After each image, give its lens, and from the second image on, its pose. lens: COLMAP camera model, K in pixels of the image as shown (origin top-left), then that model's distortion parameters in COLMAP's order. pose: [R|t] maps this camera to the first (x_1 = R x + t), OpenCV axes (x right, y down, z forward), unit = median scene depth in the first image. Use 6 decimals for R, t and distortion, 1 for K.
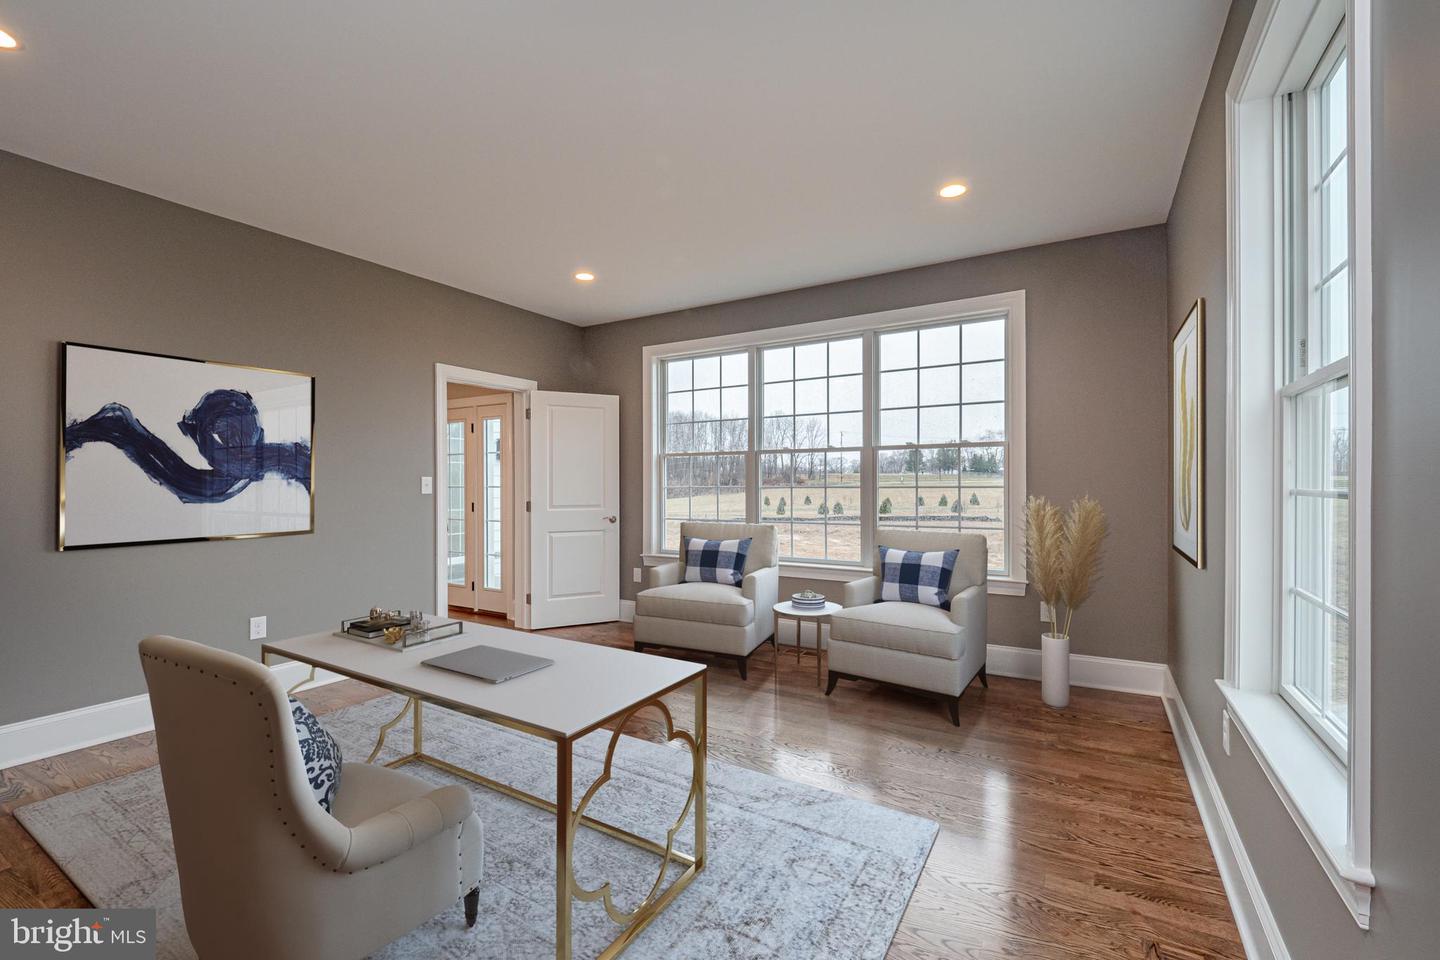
lens RADIAL K [[619.4, 0, 715.3], [0, 619.4, 492.6], [0, 0, 1]] dist [0.003627, 0.000108]
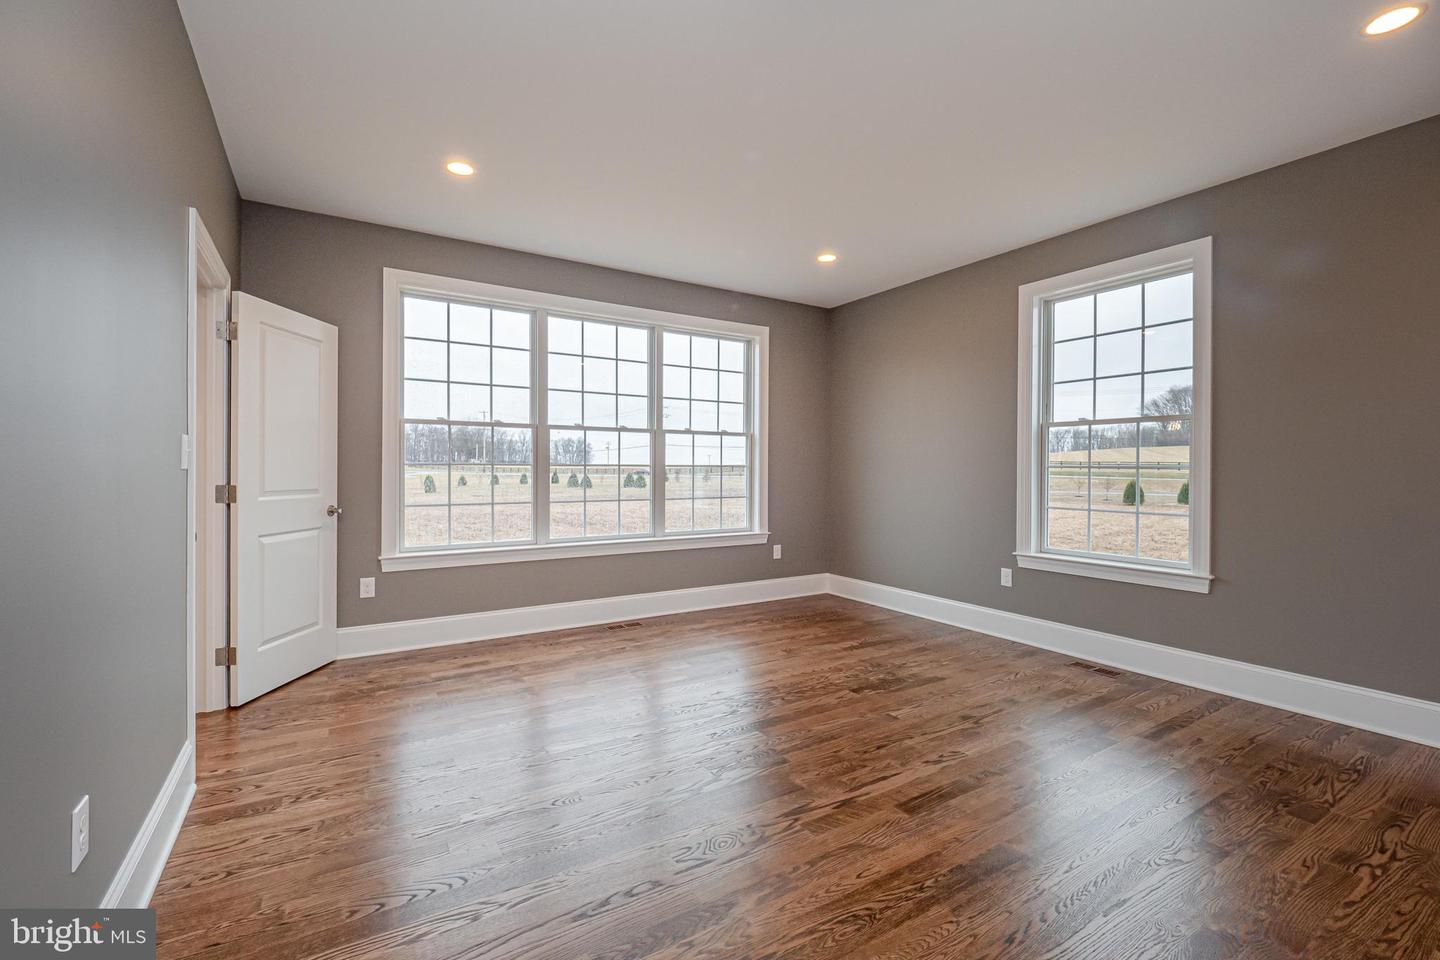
lens RADIAL K [[619.4, 0, 709.4], [0, 619.4, 475.1], [0, 0, 1]] dist [0.003627, 0.000108]
pose [[0.458630, -0.005725, 0.888609, -0.578445], [0.001137, 0.999982, 0.005856, 0.001687], [-0.888627, -0.001675, 0.458628, 0.330866]]
